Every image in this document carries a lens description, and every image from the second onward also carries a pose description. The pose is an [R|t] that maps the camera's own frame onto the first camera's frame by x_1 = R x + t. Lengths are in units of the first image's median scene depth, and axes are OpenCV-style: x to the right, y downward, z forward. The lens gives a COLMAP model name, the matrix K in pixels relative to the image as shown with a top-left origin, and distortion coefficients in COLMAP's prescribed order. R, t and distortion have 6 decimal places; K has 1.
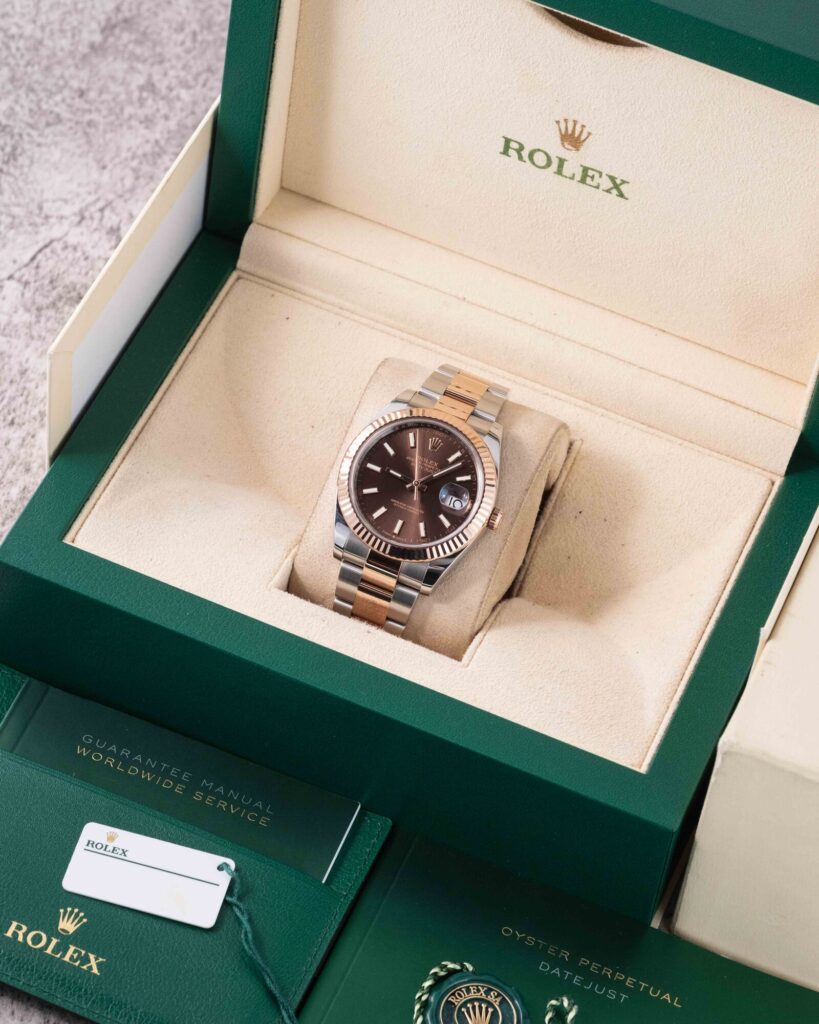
lens RADIAL K [[4395.9, 0, 400.7], [0, 4395.9, 510.8], [0, 0, 1]] dist [0.135386, 0.000000]
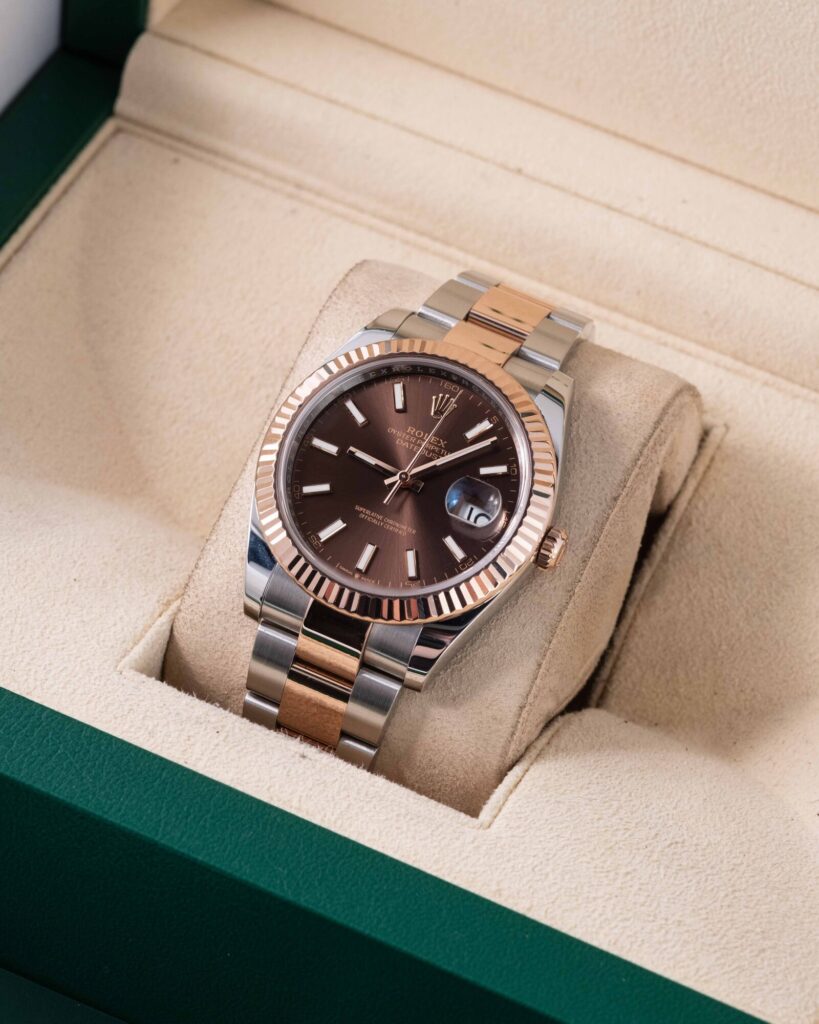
lens RADIAL K [[4395.9, 0, 370.2], [0, 4395.9, 462.8], [0, 0, 1]] dist [0.135386, 0.000000]
pose [[0.997771, 0.025025, -0.061858, 0.031432], [-0.029913, 0.996394, -0.079396, 0.033247], [0.059648, 0.081069, 0.994922, 0.463597]]
